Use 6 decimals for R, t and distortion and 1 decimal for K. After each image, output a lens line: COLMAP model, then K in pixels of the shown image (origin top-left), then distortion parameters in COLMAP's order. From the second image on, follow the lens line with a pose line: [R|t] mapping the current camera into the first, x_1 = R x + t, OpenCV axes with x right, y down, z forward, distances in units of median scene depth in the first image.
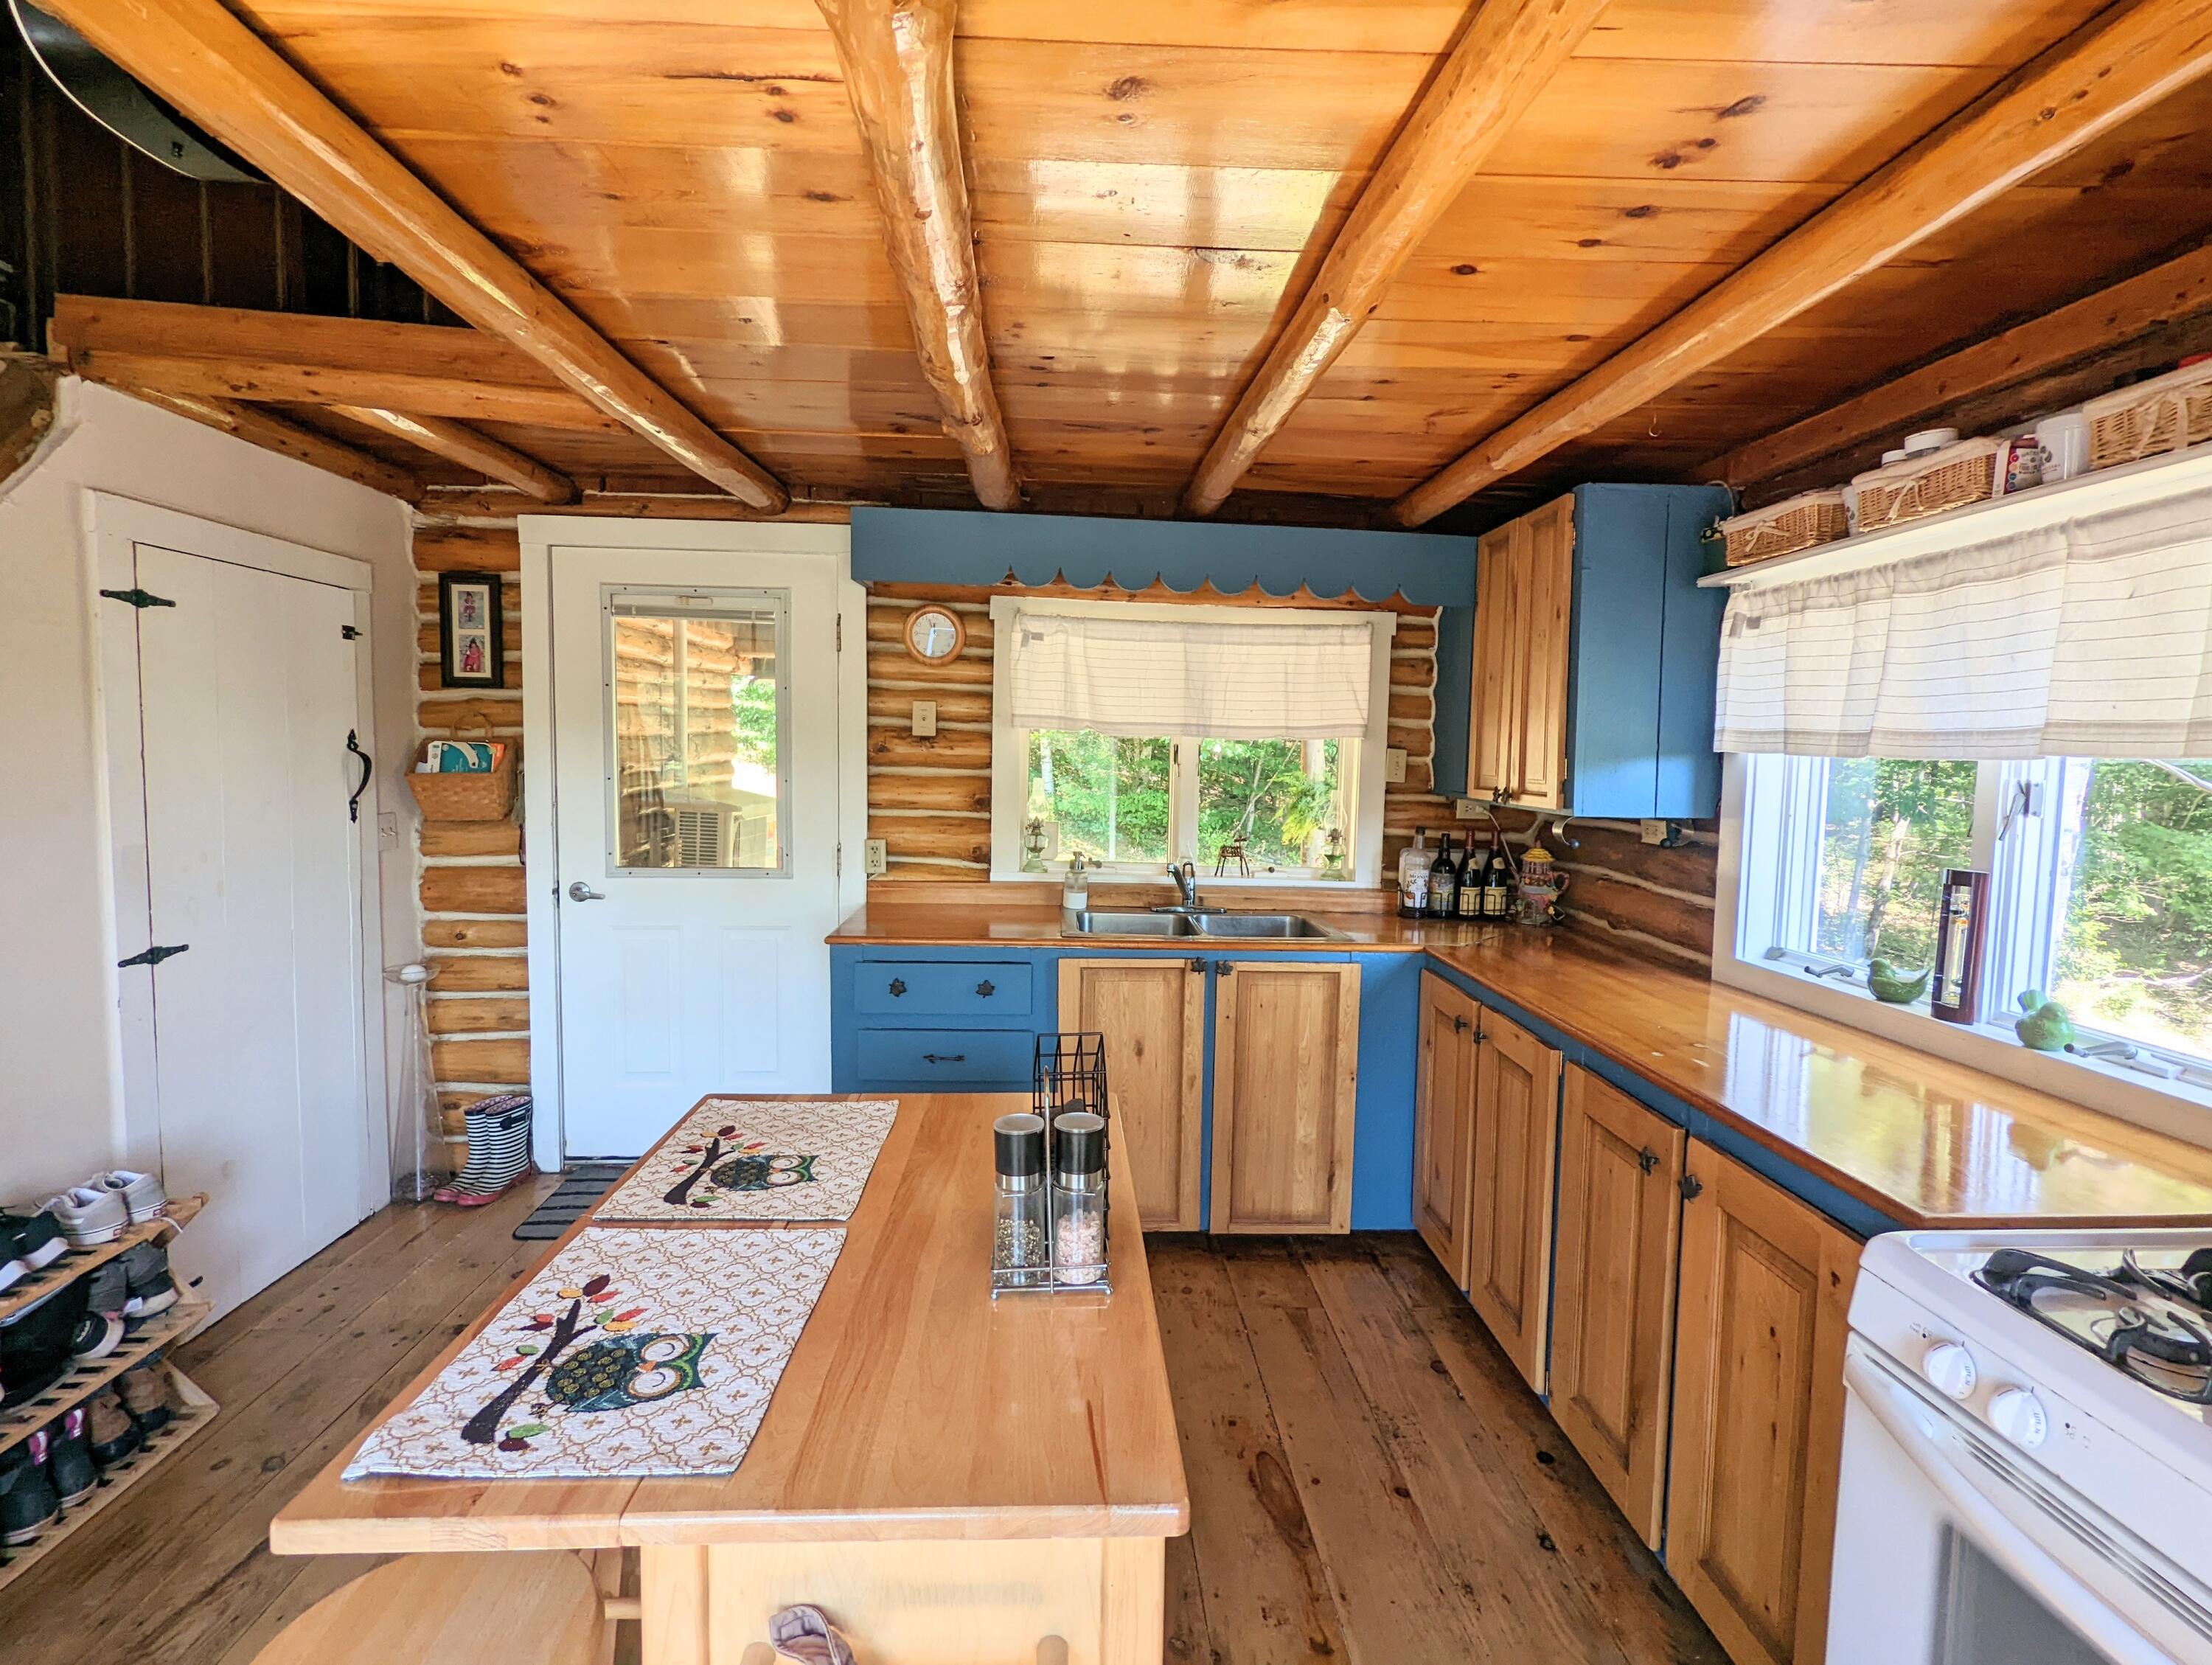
lens RADIAL K [[1042.6, 0, 1106.0], [0, 1042.6, 832.5], [0, 0, 1]] dist [0.003851, -0.009155]
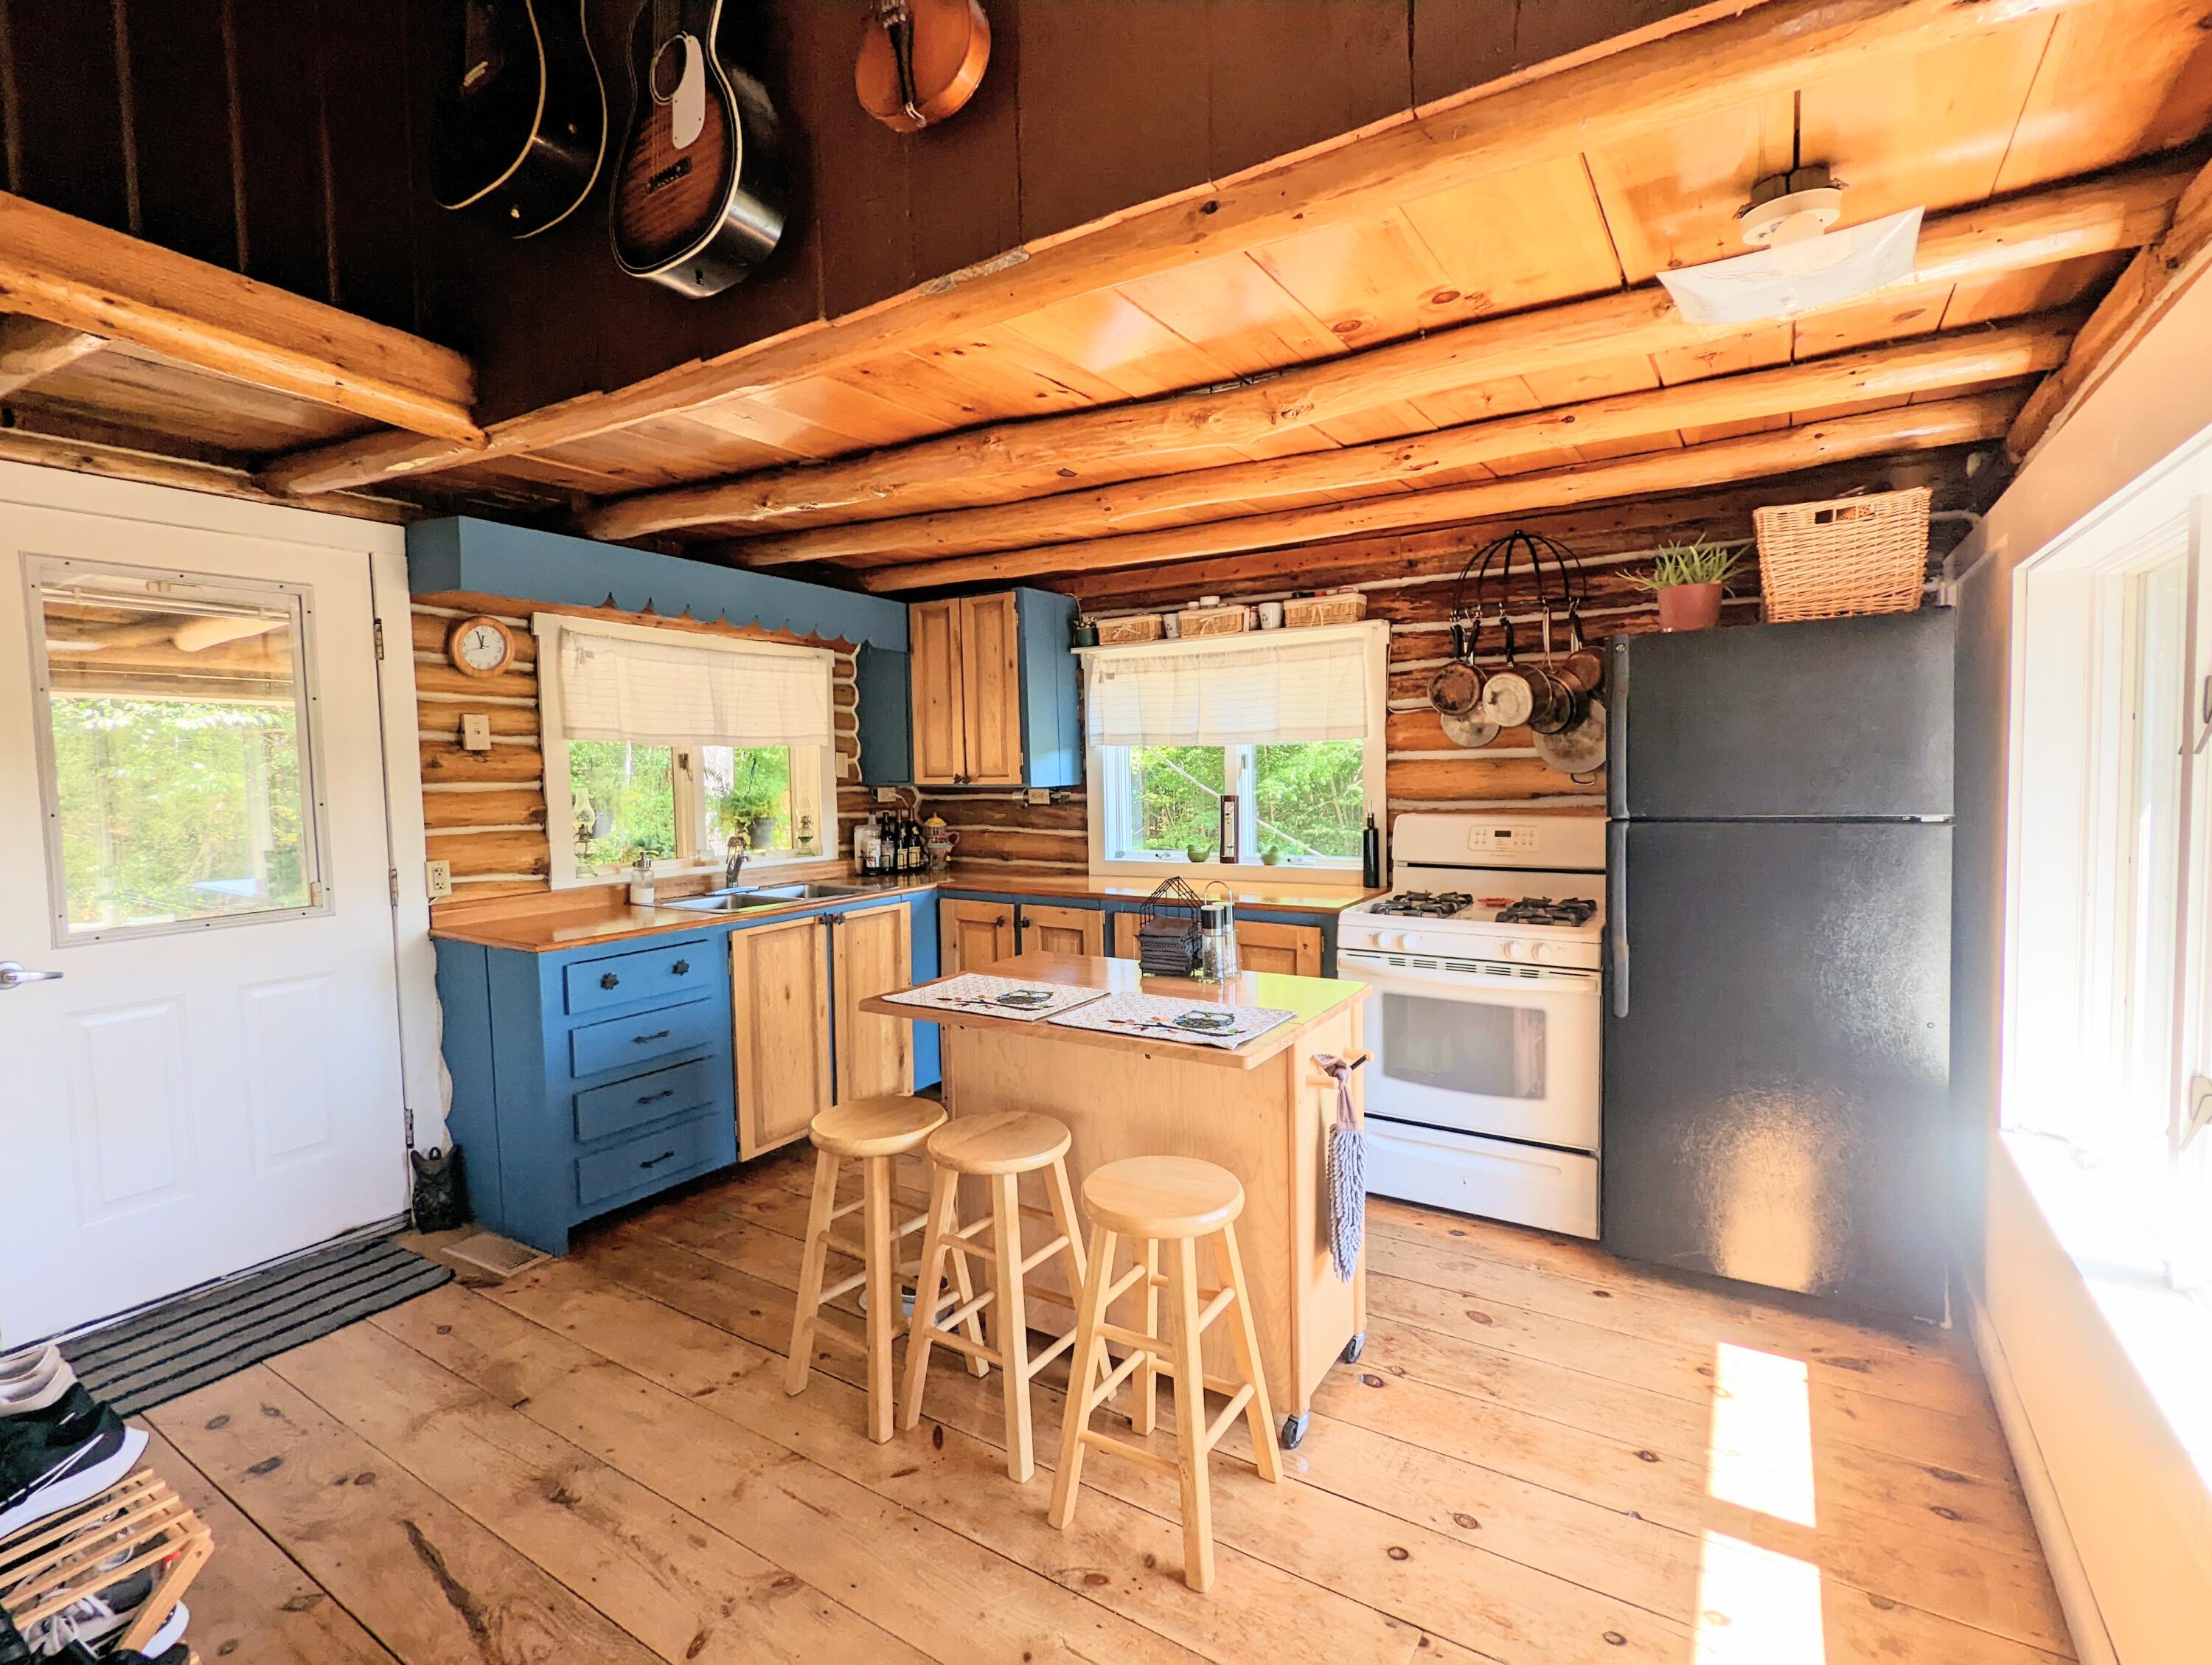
lens RADIAL K [[1034.8, 0, 1106.0], [0, 1034.8, 832.5], [0, 0, 1]] dist [0.000450, -0.000140]
pose [[0.575295, -0.086833, 0.813324, -0.638350], [0.096570, 0.994605, 0.037879, 0.004344], [-0.812225, 0.056751, 0.580577, -0.035961]]
